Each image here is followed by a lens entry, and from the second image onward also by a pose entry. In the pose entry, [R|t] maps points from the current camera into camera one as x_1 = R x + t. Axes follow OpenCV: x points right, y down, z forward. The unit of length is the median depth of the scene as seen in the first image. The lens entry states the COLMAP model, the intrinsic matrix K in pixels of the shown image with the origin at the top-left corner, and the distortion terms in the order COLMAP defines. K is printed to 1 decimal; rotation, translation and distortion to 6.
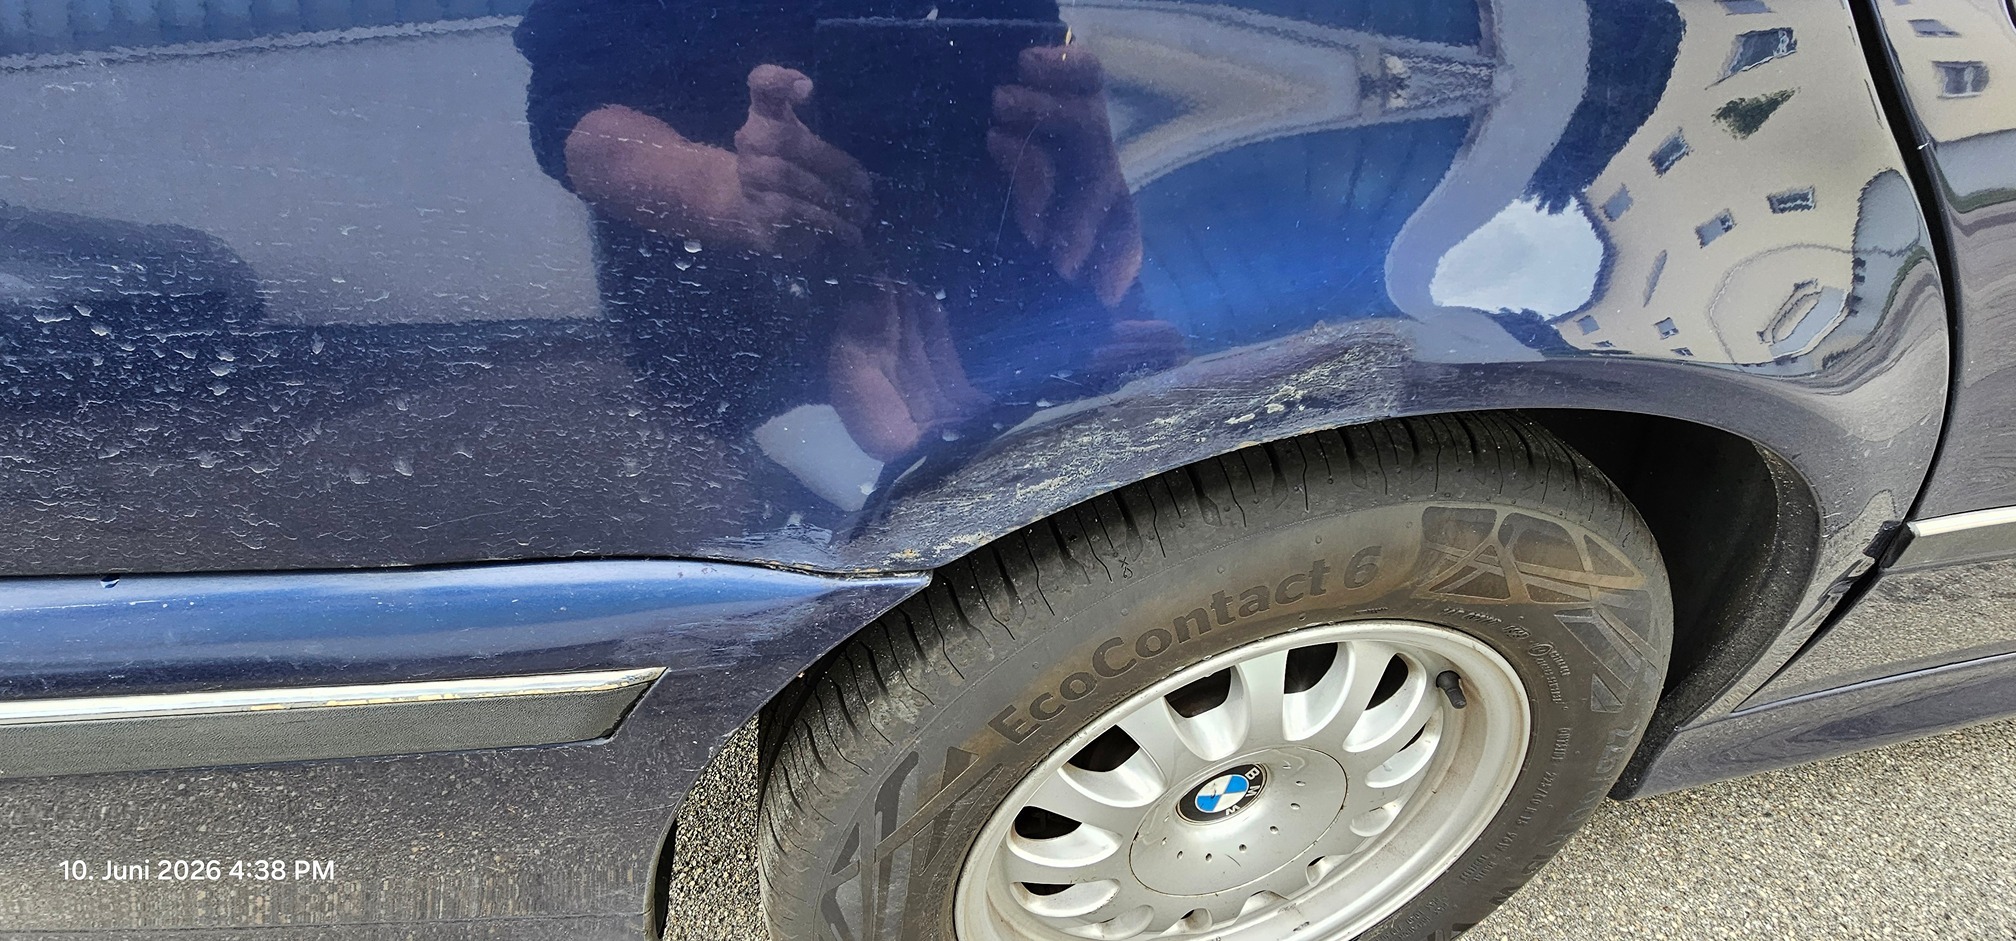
lens RADIAL K [[821.0, 0, 1007.4], [0, 821.0, 479.7], [0, 0, 1]] dist [0.001996, -0.001950]
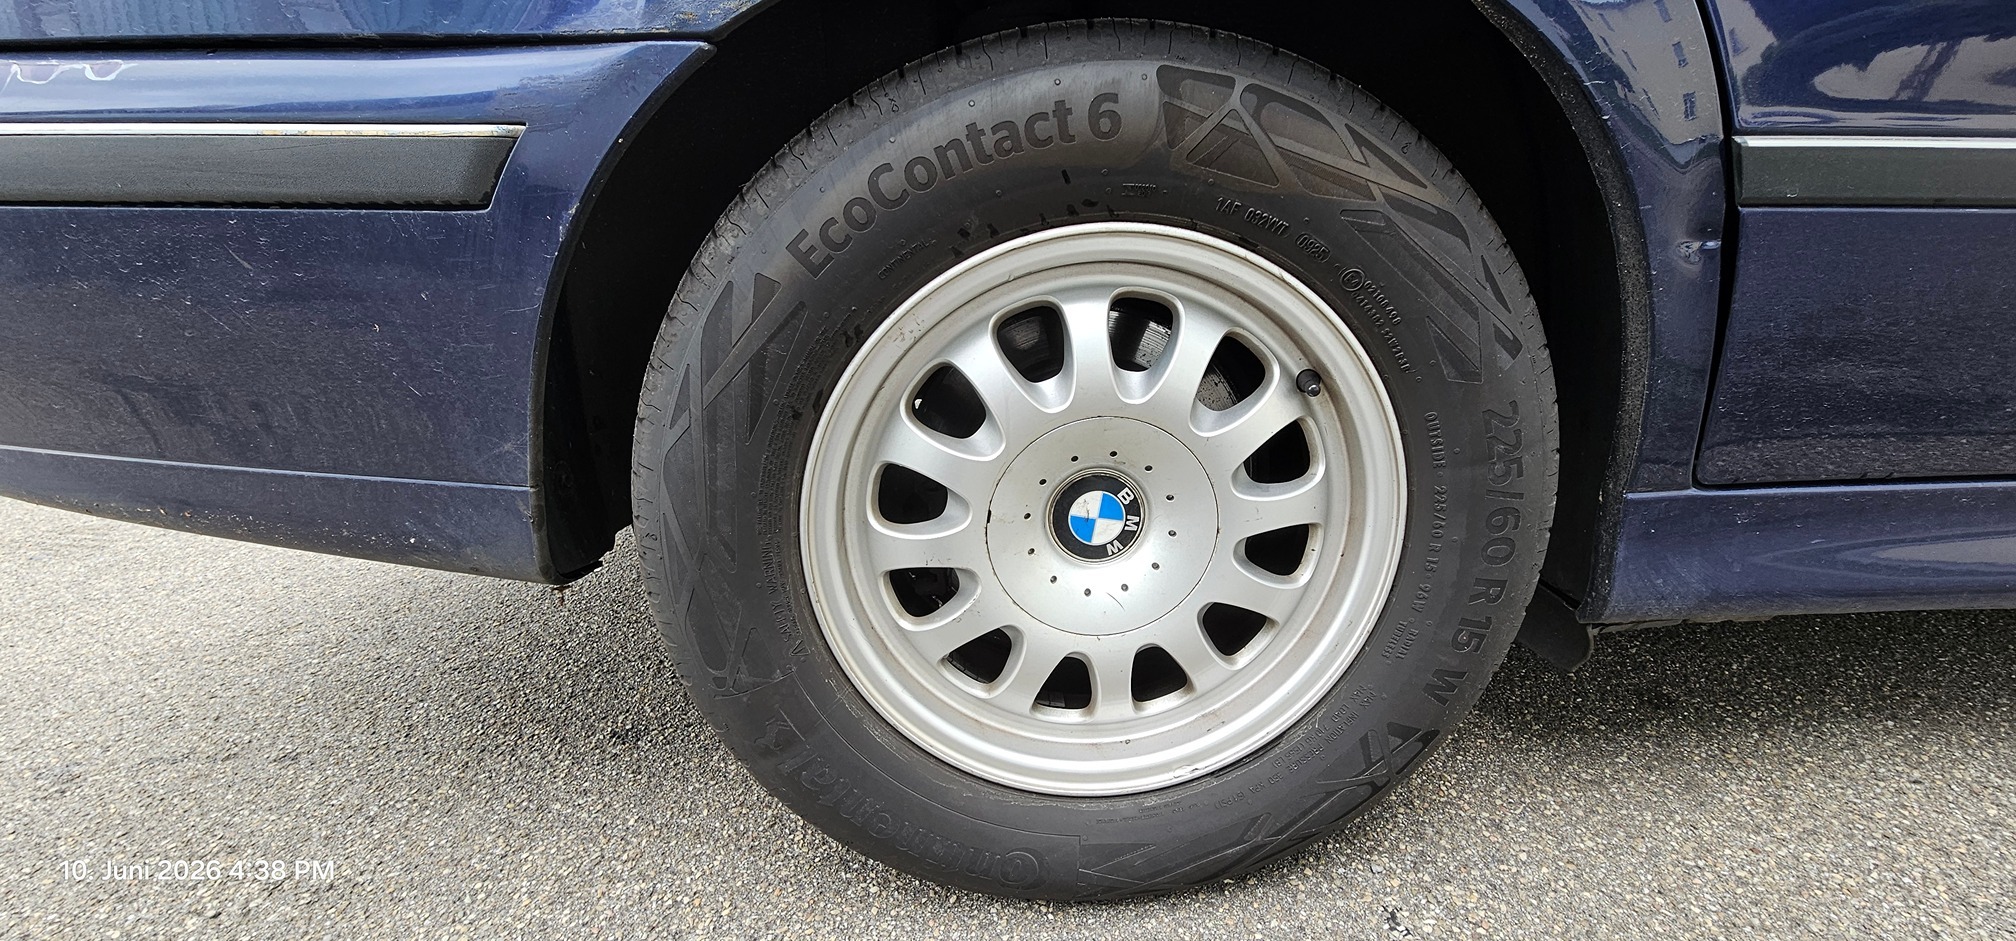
lens RADIAL K [[821.0, 0, 1007.4], [0, 821.0, 479.7], [0, 0, 1]] dist [0.001996, -0.001950]
pose [[0.980125, 0.002770, -0.198363, 0.353529], [-0.058121, 0.960036, -0.273774, 0.619172], [0.189677, 0.279862, 0.941116, 0.018487]]
